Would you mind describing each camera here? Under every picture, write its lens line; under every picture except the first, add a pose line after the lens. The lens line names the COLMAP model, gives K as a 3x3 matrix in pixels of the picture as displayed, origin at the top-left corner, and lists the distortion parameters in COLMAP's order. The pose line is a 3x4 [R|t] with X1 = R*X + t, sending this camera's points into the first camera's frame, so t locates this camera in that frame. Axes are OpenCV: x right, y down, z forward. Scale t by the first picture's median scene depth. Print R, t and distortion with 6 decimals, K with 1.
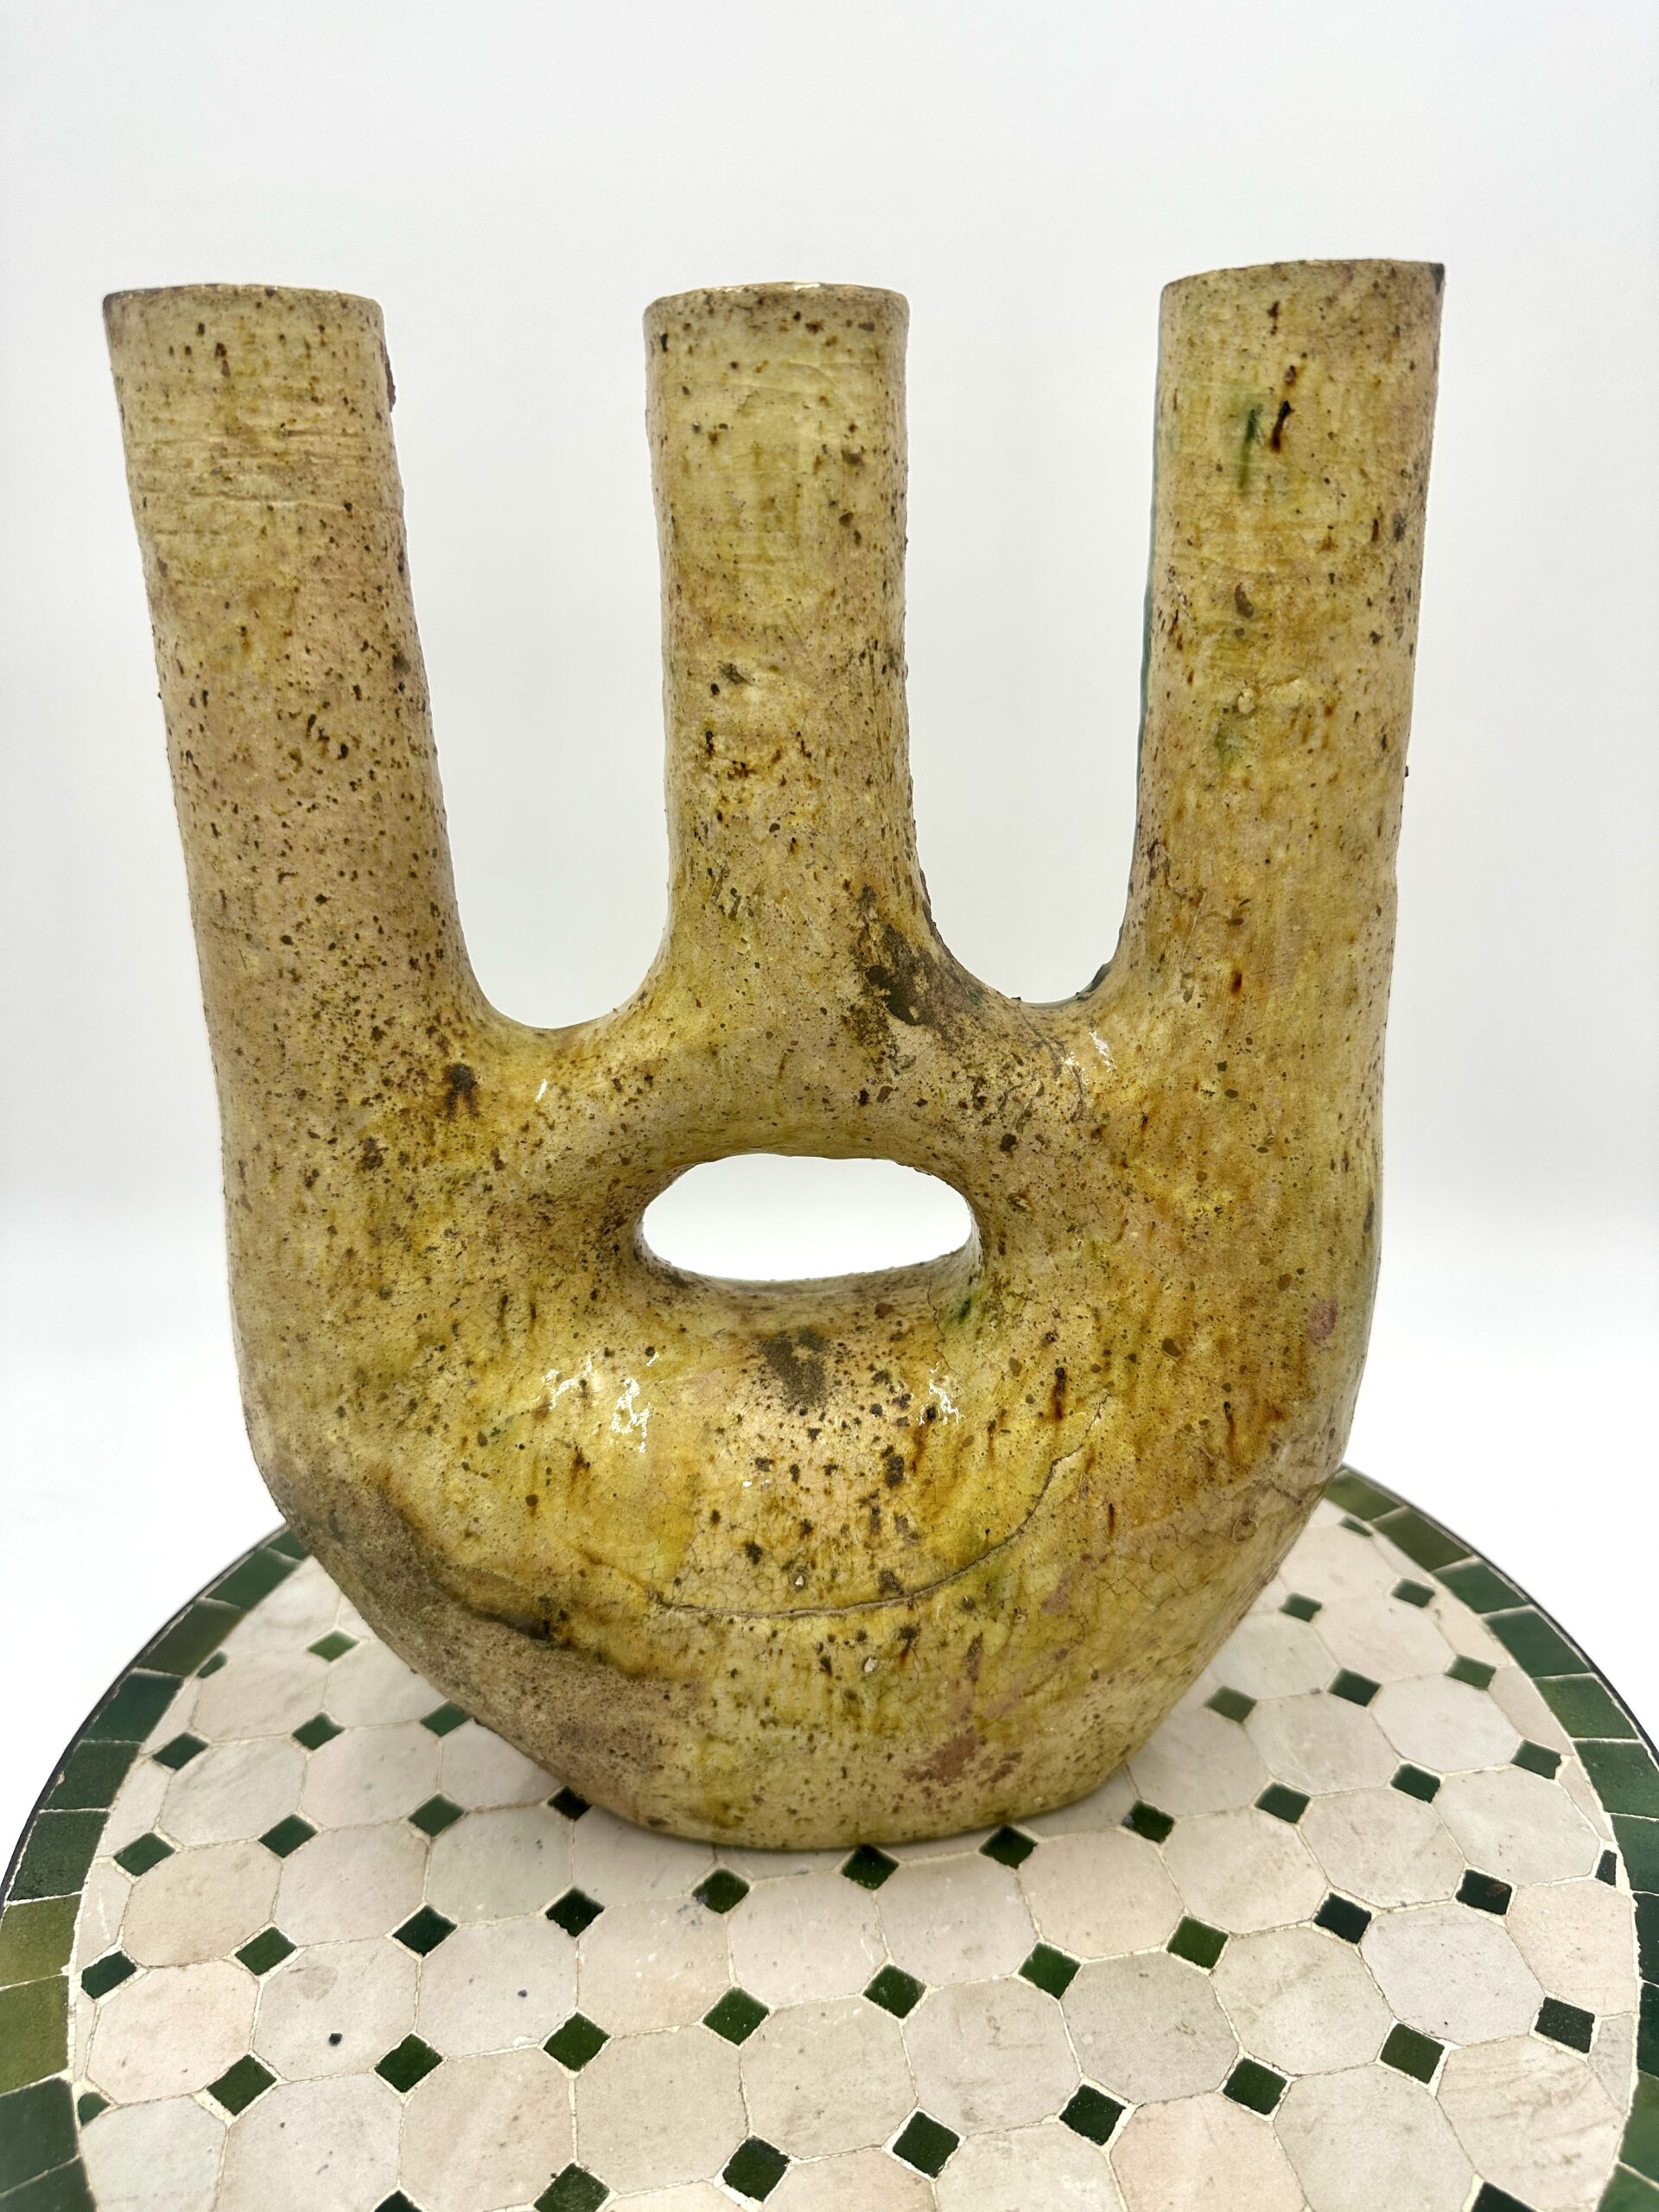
lens RADIAL K [[1565.8, 0, 838.9], [0, 1565.8, 1103.0], [0, 0, 1]] dist [0.145099, -0.342157]
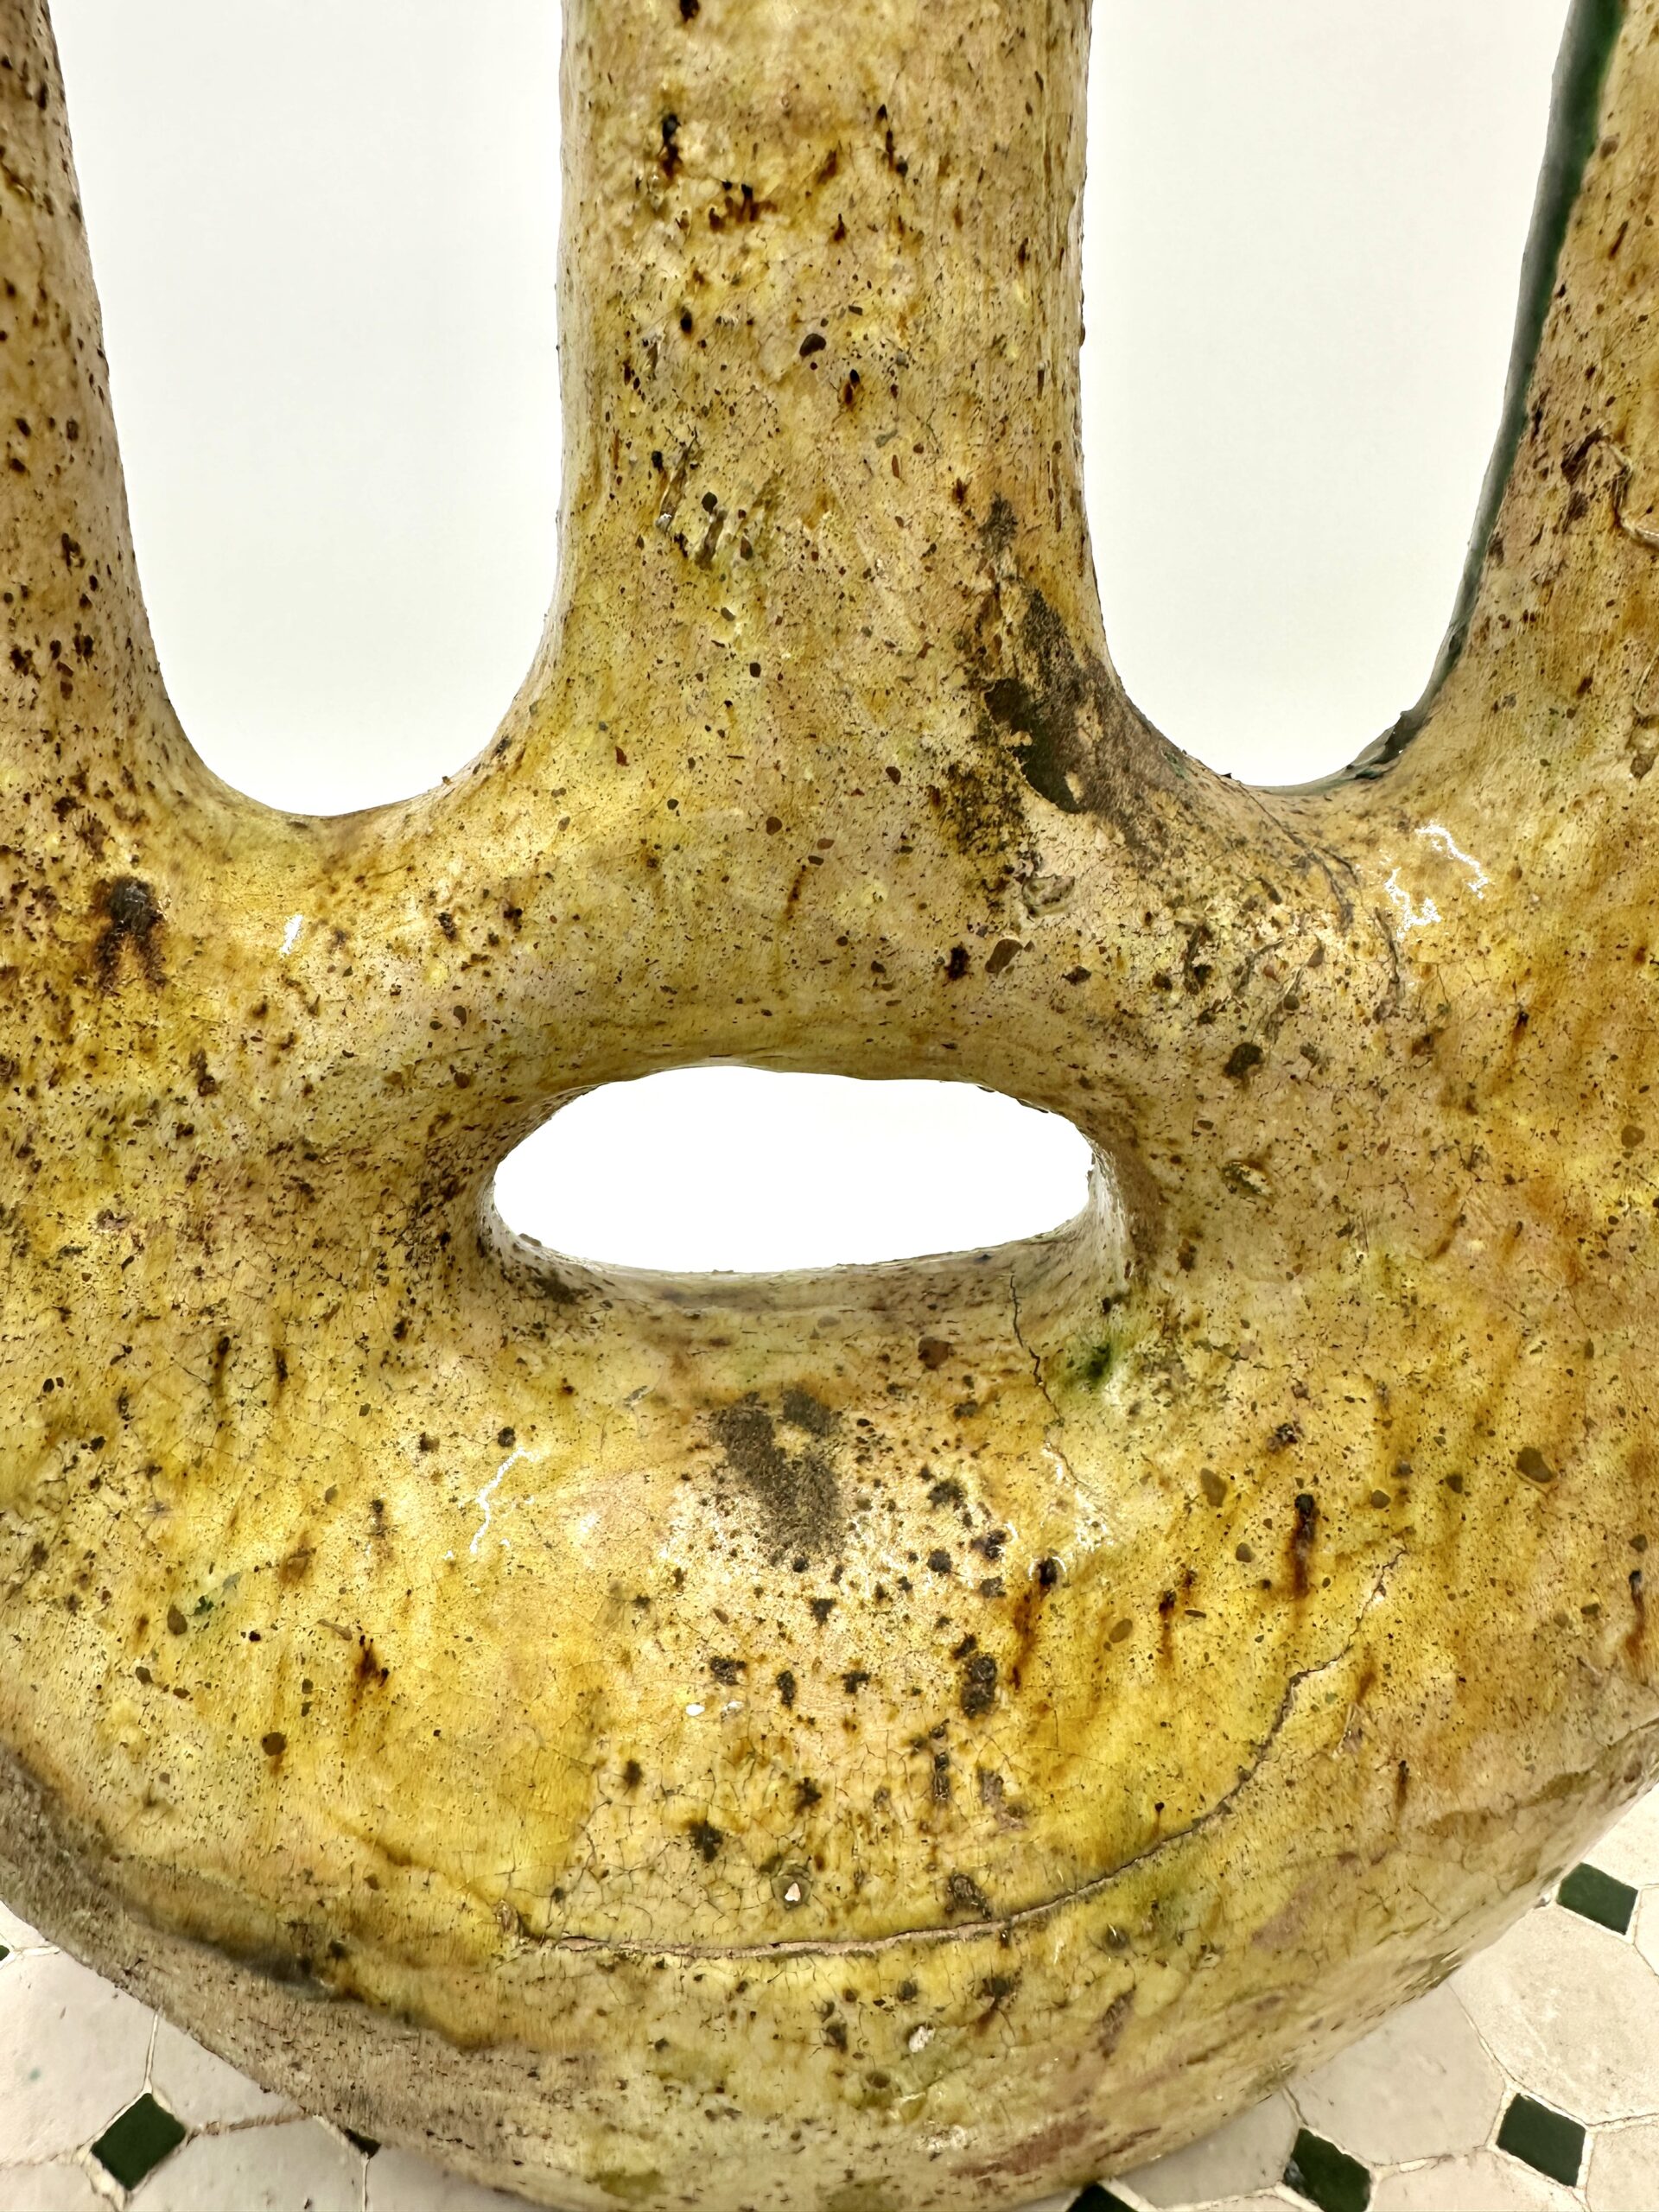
lens RADIAL K [[1588.2, 0, 710.7], [0, 1588.2, 1037.9], [0, 0, 1]] dist [-0.004962, -0.003015]
pose [[0.999661, 0.019057, 0.017729, -0.066960], [-0.019898, 0.998621, 0.048583, -0.002591], [-0.016779, -0.048919, 0.998662, 0.499129]]
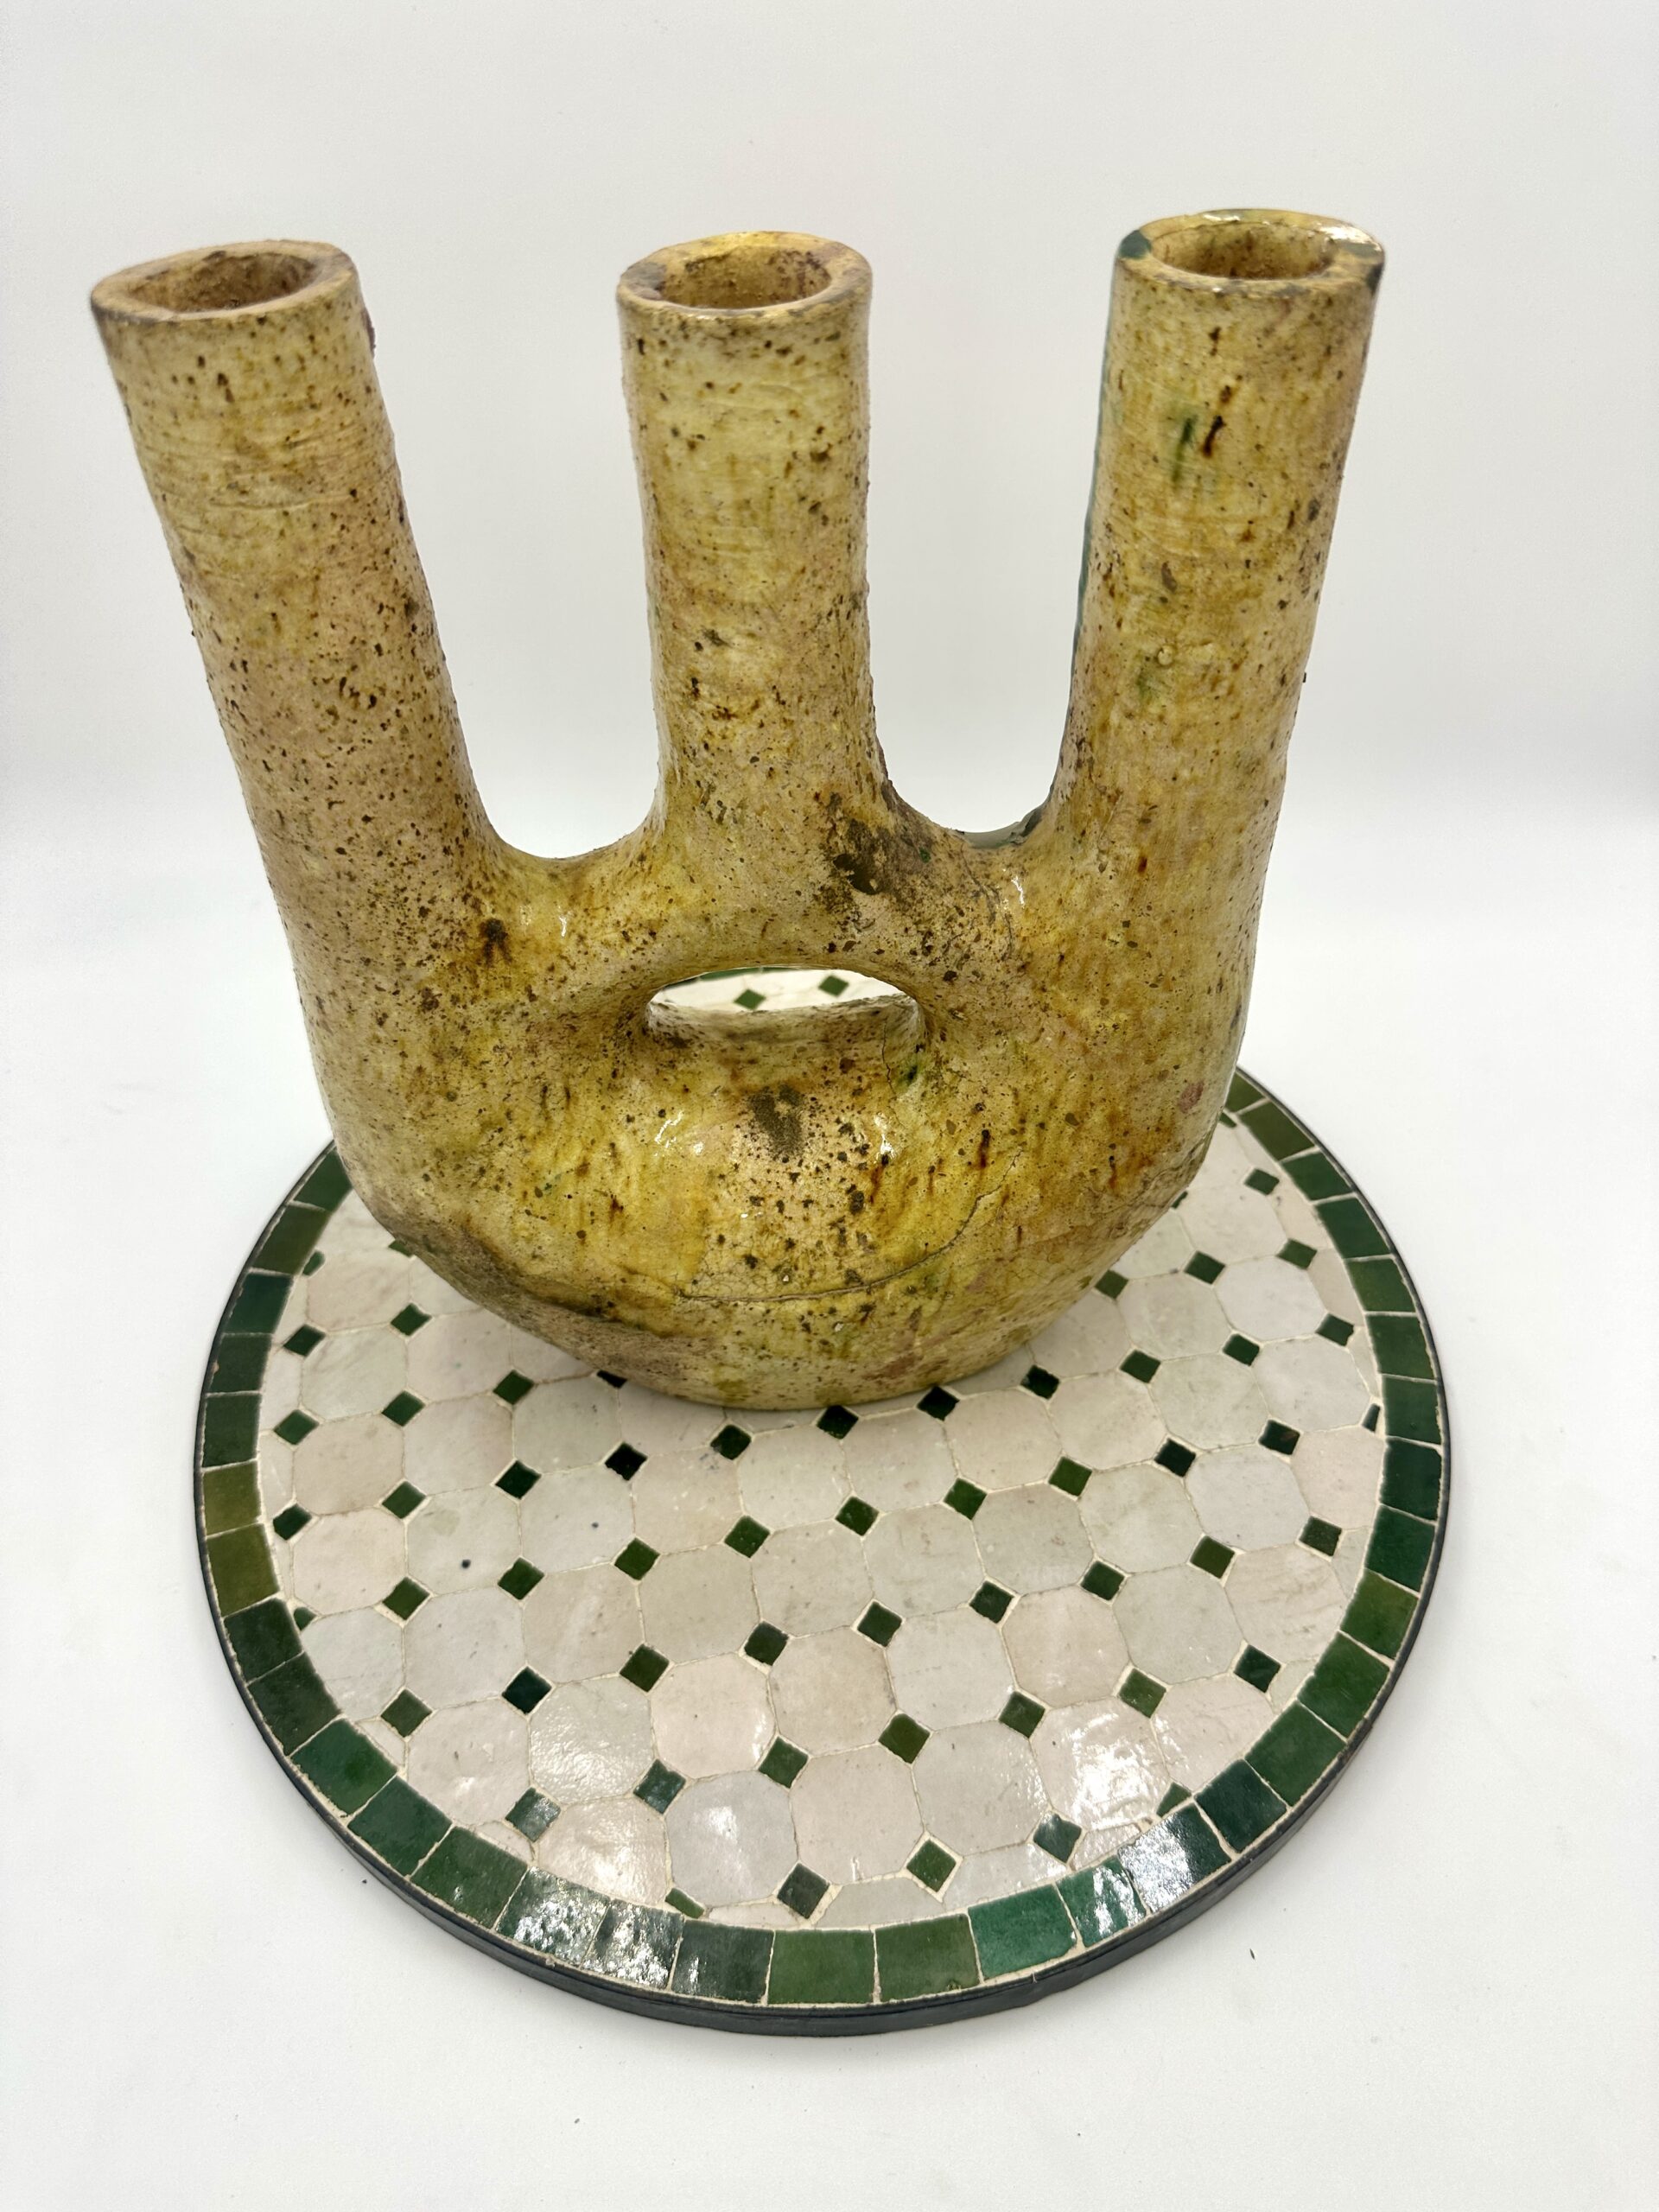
lens RADIAL K [[1565.8, 0, 838.9], [0, 1565.8, 1103.0], [0, 0, 1]] dist [0.145099, -0.342157]
pose [[0.999324, -0.020481, 0.030538, -0.017730], [0.005774, 0.907616, 0.419761, -0.393107], [-0.036314, -0.419301, 0.907121, -0.145378]]
